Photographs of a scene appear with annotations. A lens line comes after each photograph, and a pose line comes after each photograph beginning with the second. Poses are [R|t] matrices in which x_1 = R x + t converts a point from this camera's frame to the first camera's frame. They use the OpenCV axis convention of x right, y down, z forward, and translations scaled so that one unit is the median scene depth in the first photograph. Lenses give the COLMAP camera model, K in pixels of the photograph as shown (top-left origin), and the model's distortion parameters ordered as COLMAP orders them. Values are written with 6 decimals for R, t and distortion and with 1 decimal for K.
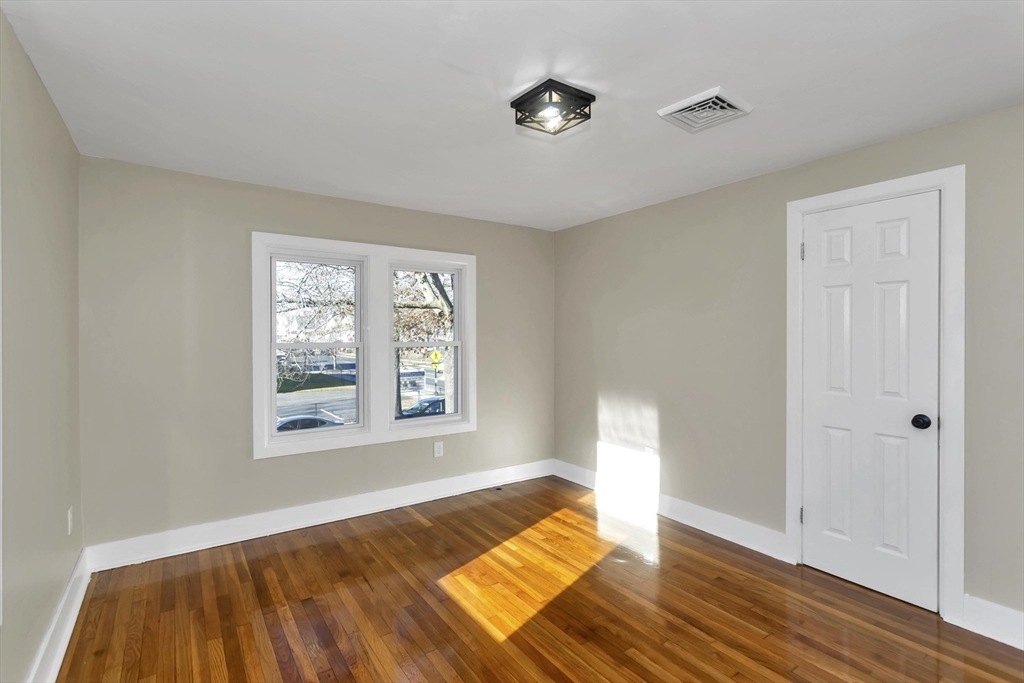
lens RADIAL K [[489.4, 0, 517.1], [0, 489.4, 337.6], [0, 0, 1]] dist [0.001788, 0.000555]
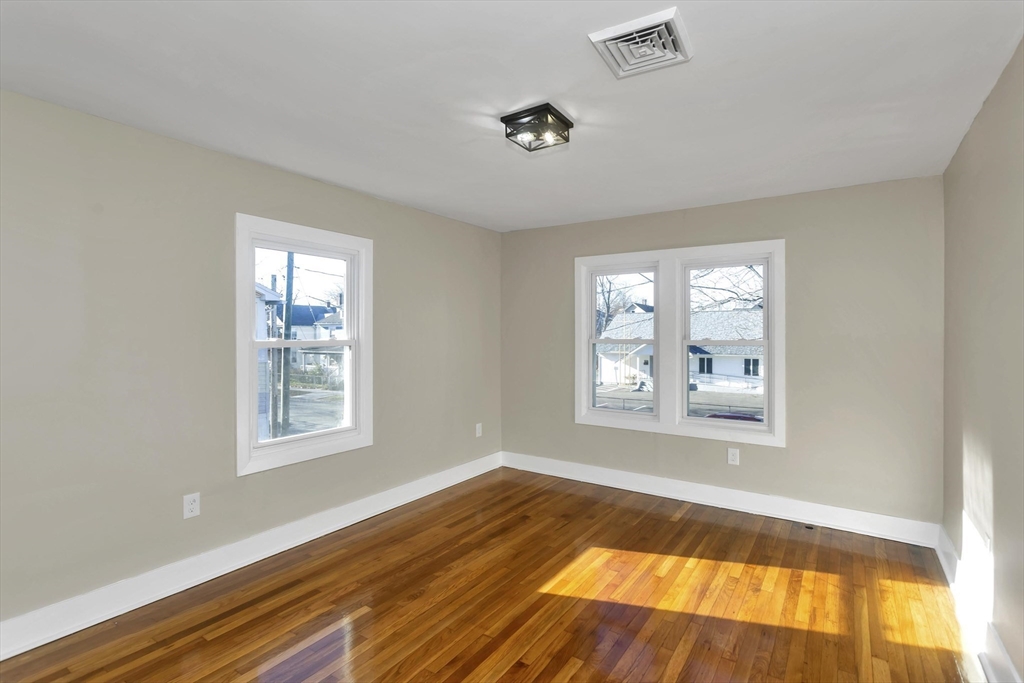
lens RADIAL K [[489.4, 0, 517.1], [0, 489.4, 337.6], [0, 0, 1]] dist [0.001788, 0.000555]
pose [[0.358635, 0.008786, -0.933437, 0.729695], [-0.012341, 0.999913, 0.004670, 0.002369], [0.933396, 0.009845, 0.358712, 0.364590]]
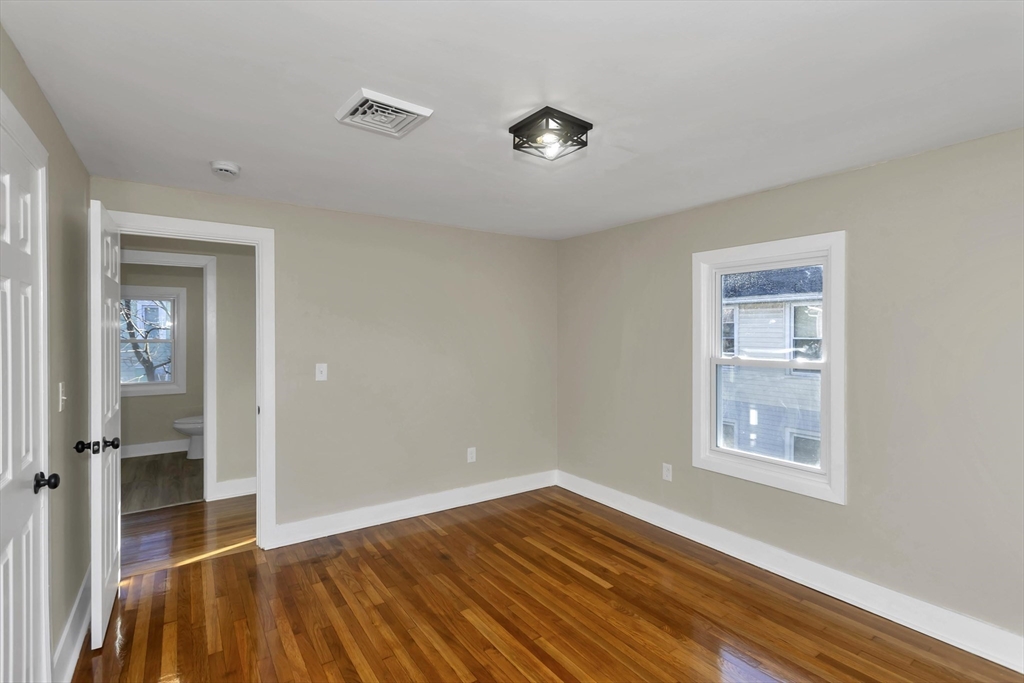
lens RADIAL K [[480.6, 0, 526.2], [0, 480.6, 338.8], [0, 0, 1]] dist [0.002005, 0.000397]
pose [[-0.999971, -0.000896, -0.007508, 0.085557], [-0.001044, 0.999804, 0.019777, -0.044789], [0.007489, 0.019785, -0.999776, 1.318419]]
